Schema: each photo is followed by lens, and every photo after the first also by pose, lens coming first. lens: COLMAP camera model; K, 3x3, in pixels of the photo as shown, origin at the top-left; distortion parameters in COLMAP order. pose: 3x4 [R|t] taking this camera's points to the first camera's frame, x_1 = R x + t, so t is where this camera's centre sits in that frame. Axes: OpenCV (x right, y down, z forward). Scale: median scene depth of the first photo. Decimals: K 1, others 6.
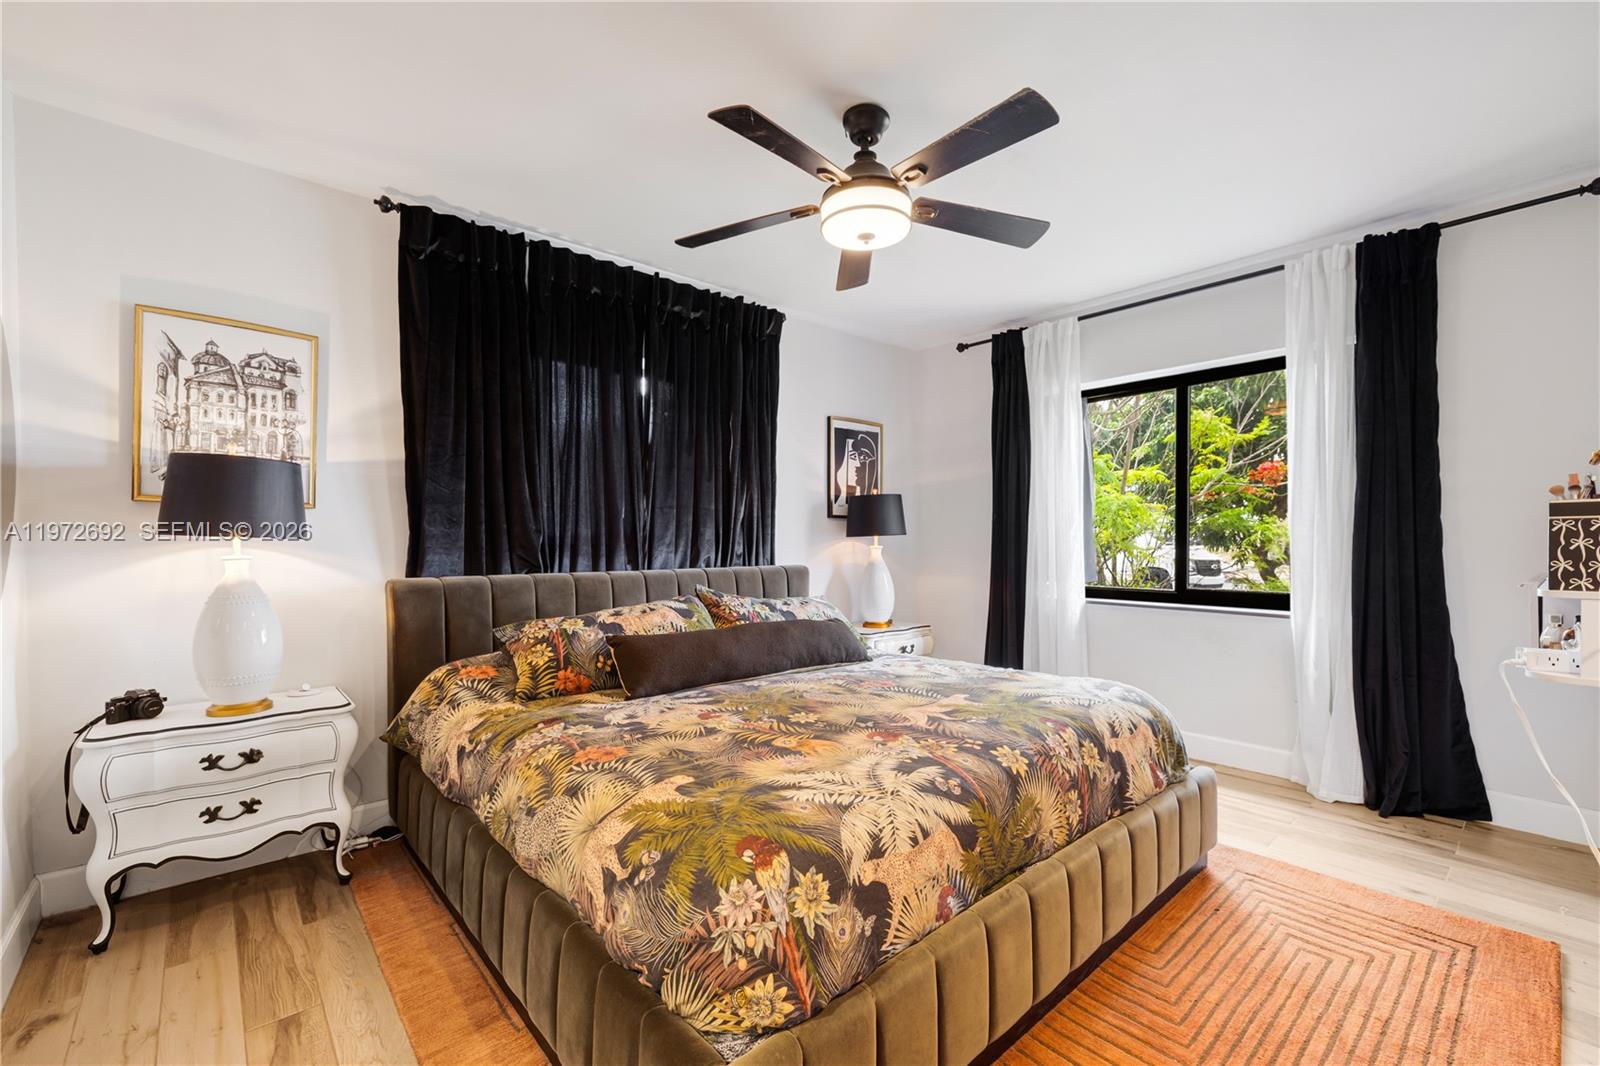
lens RADIAL K [[684.8, 0, 797.9], [0, 684.8, 543.0], [0, 0, 1]] dist [0.000465, 0.003394]
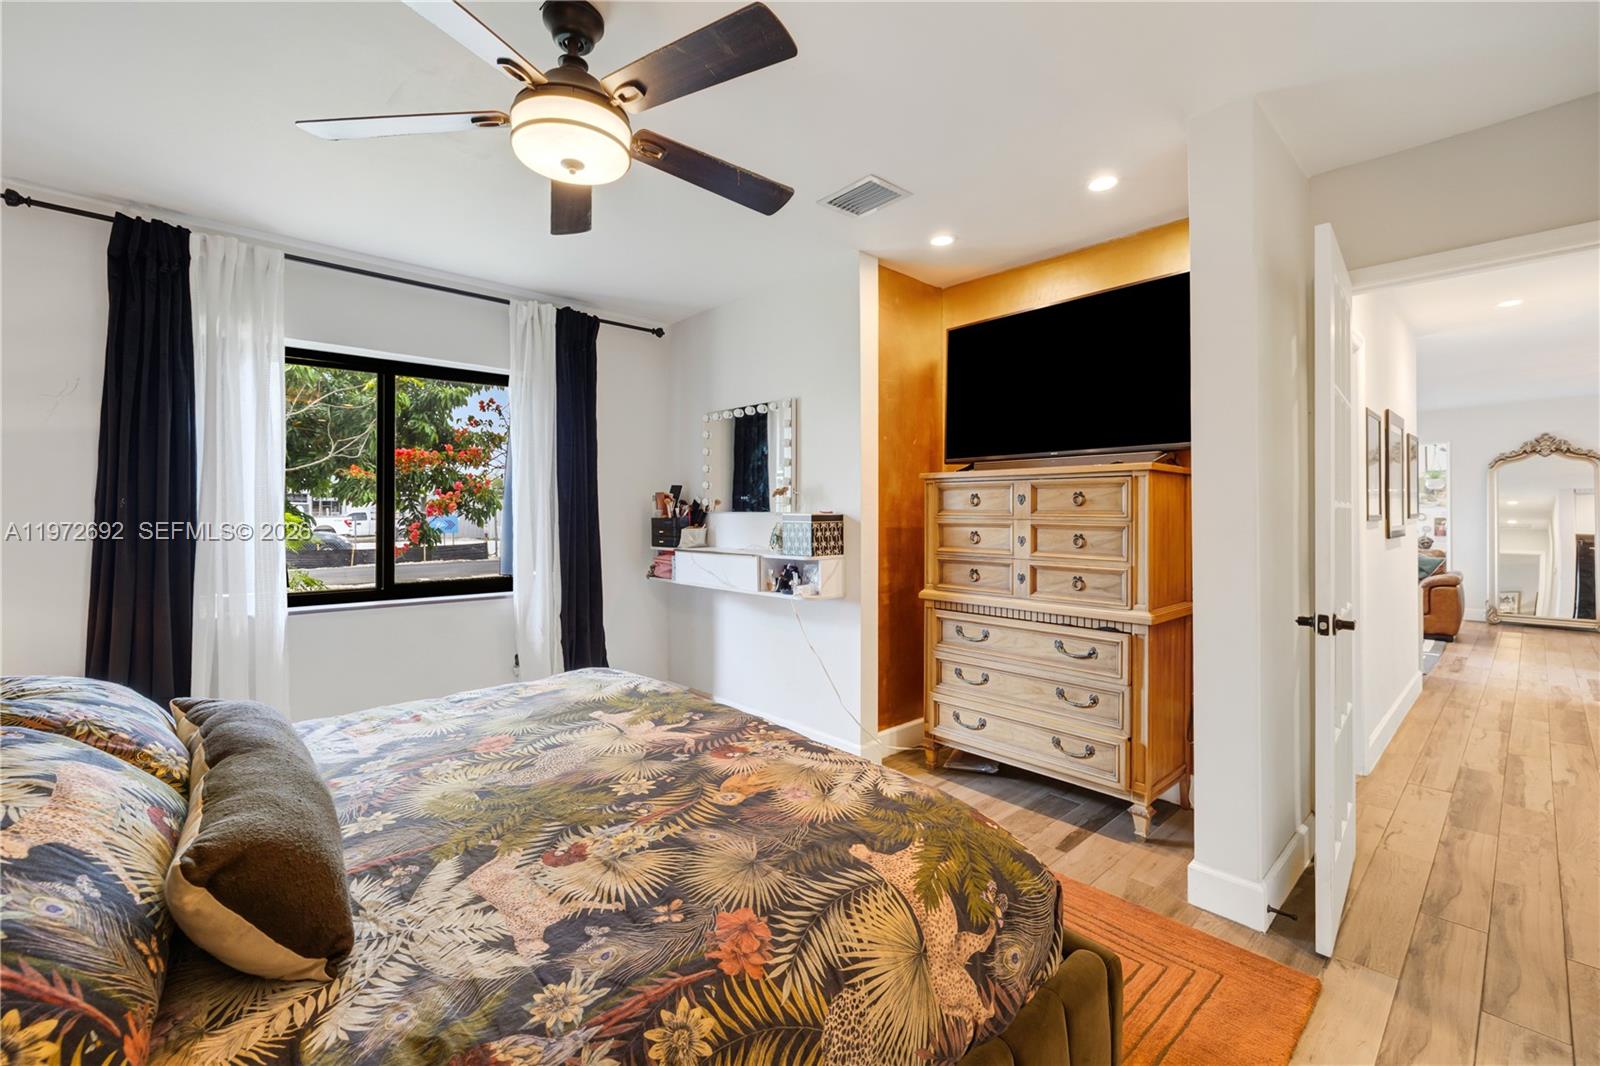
lens RADIAL K [[684.8, 0, 795.8], [0, 684.8, 505.1], [0, 0, 1]] dist [0.000465, 0.003394]
pose [[-0.027679, 0.016796, 0.999476, -0.872240], [0.008994, 0.999823, -0.016553, -0.047349], [-0.999576, 0.008531, -0.027825, 0.966221]]
